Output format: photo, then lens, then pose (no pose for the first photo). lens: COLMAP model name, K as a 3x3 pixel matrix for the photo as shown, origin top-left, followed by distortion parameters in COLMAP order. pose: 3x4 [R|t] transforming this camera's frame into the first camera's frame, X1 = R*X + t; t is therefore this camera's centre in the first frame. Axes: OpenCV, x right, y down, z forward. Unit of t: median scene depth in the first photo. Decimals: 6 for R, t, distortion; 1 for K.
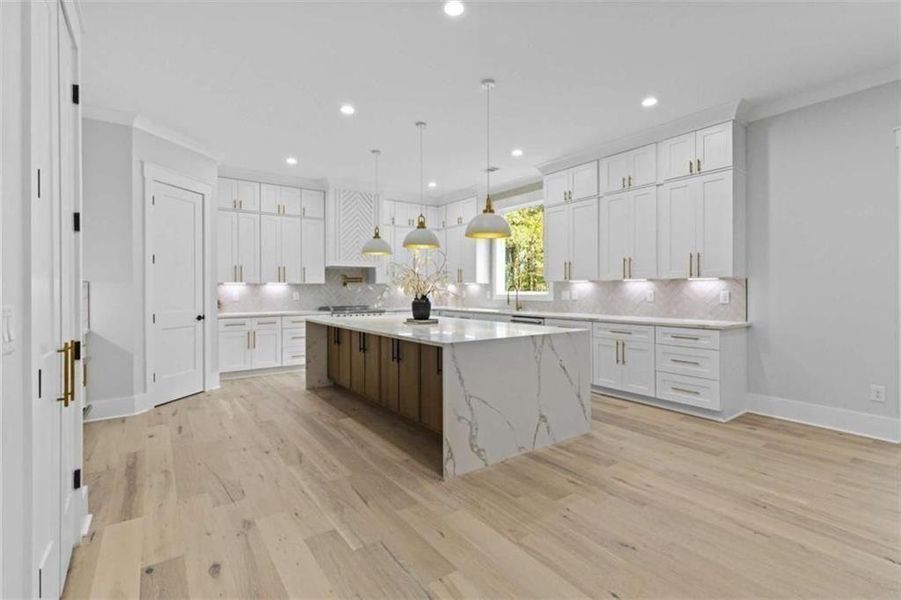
lens RADIAL K [[406.4, 0, 453.6], [0, 406.4, 293.7], [0, 0, 1]] dist [0.000436, 0.000080]
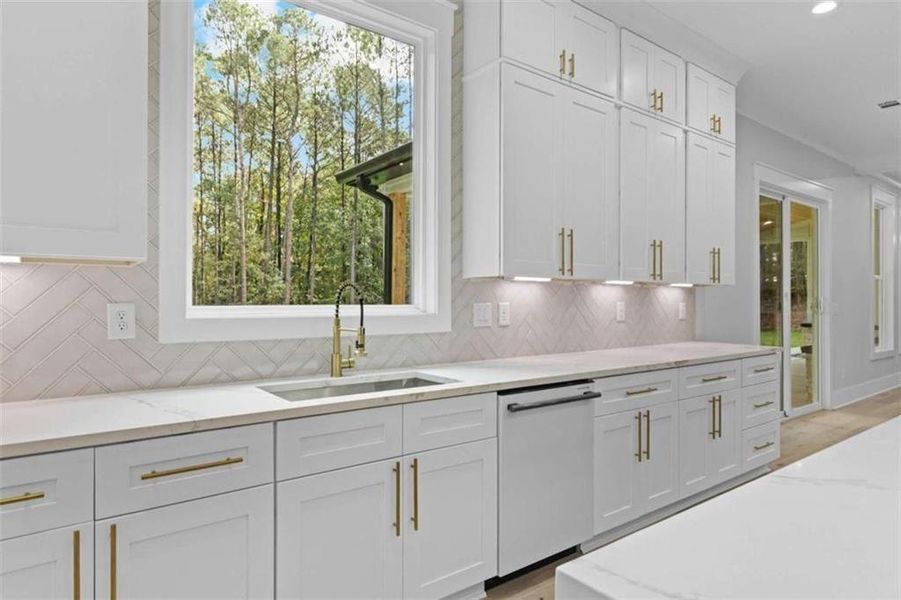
lens RADIAL K [[529.7, 0, 450.5], [0, 529.7, 300.0], [0, 0, 1]] dist [0.001158, -0.000275]
pose [[-0.009669, 0.007437, 0.999926, -0.279832], [0.010019, 0.999923, -0.007340, -0.007442], [-0.999903, 0.009948, -0.009742, 1.339960]]
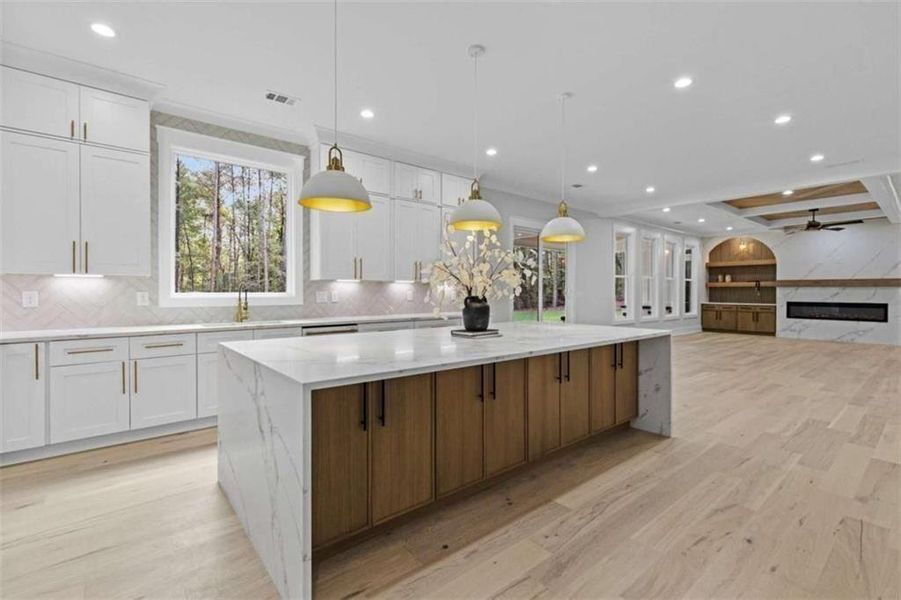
lens RADIAL K [[406.4, 0, 453.6], [0, 406.4, 293.7], [0, 0, 1]] dist [0.000436, 0.000080]
pose [[-0.056361, 0.001364, 0.998410, -0.721266], [0.012674, 0.999919, -0.000650, 0.002174], [-0.998330, 0.012618, -0.056374, 1.011409]]
